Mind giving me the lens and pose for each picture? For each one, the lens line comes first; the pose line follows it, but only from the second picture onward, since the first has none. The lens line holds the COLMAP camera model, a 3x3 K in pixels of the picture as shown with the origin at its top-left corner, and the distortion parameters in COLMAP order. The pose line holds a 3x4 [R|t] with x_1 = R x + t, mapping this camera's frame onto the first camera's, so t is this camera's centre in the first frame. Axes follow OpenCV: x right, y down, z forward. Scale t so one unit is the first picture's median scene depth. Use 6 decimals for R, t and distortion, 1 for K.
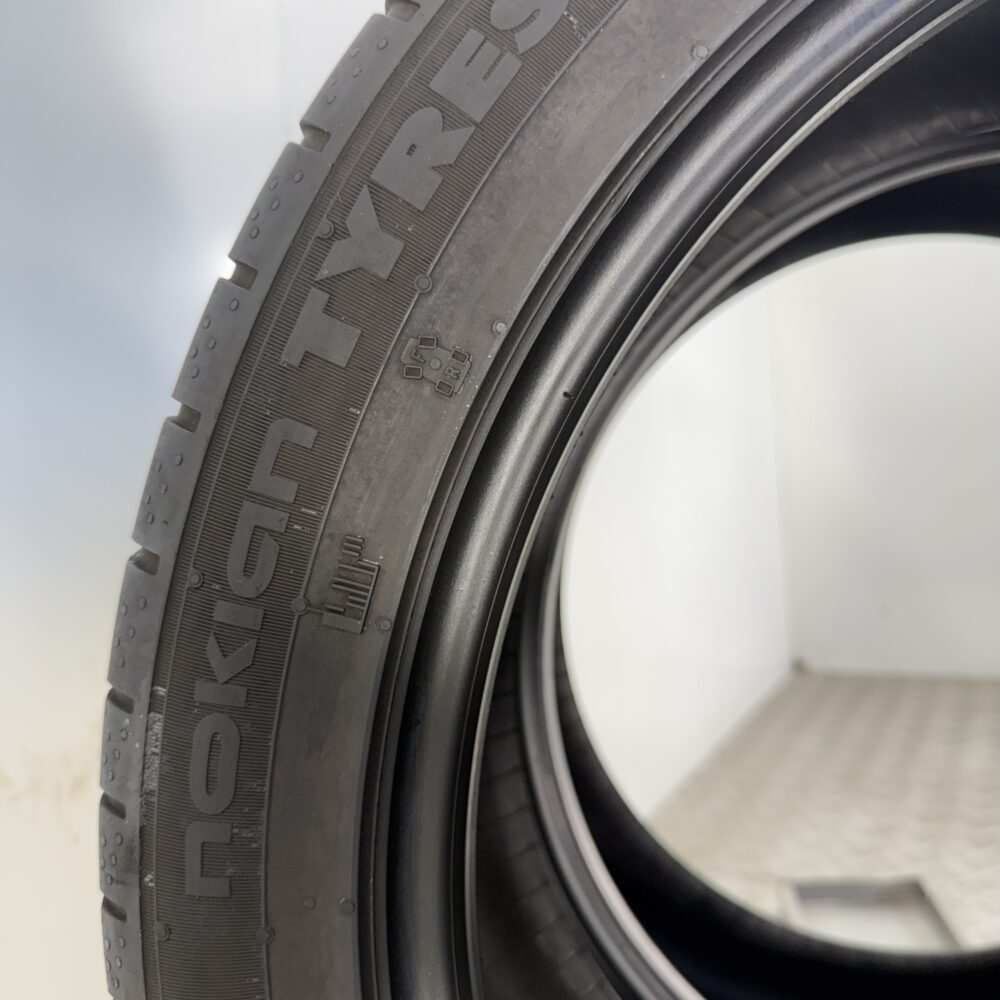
lens RADIAL K [[923.0, 0, 492.8], [0, 923.0, 494.5], [0, 0, 1]] dist [-0.016554, 0.000000]
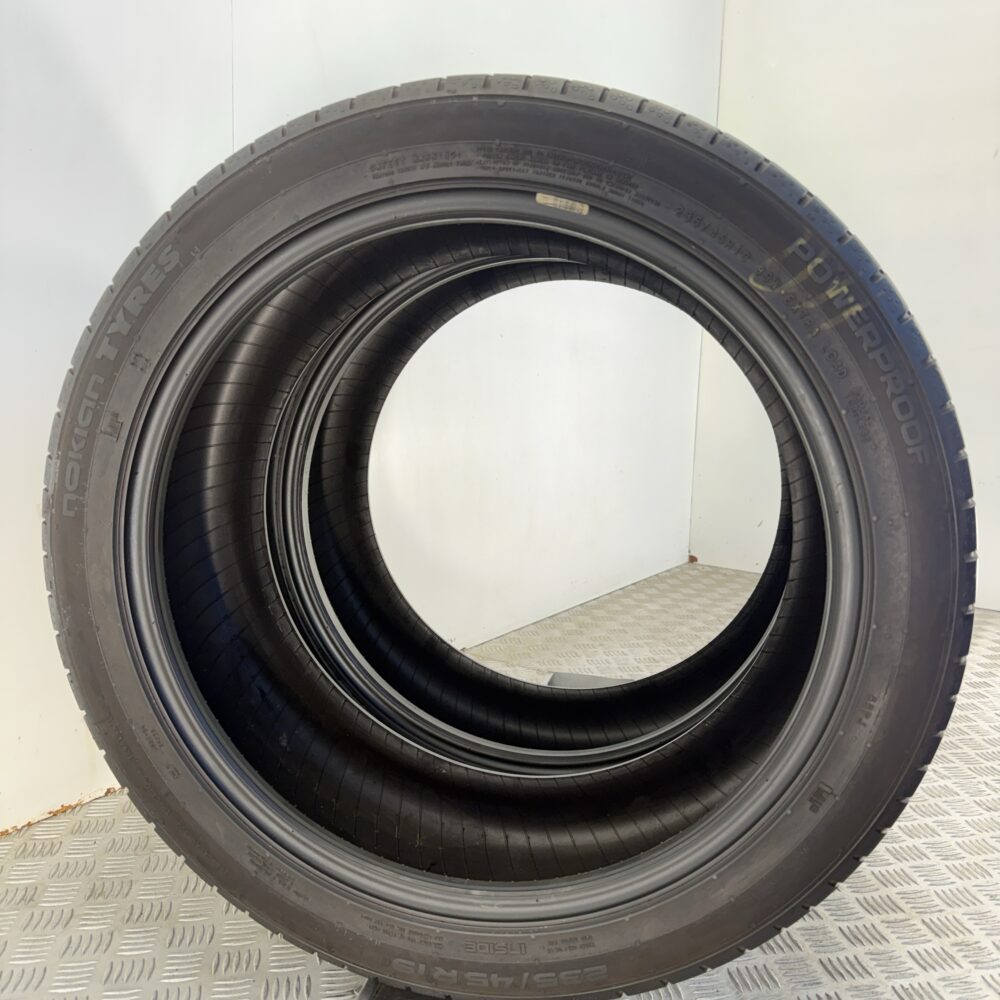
lens RADIAL K [[923.0, 0, 497.5], [0, 923.0, 496.7], [0, 0, 1]] dist [-0.016554, 0.000000]
pose [[0.990255, 0.111888, -0.082919, 1.537189], [-0.103001, 0.989161, 0.104651, -0.142083], [0.093729, -0.095091, 0.991046, -2.204762]]
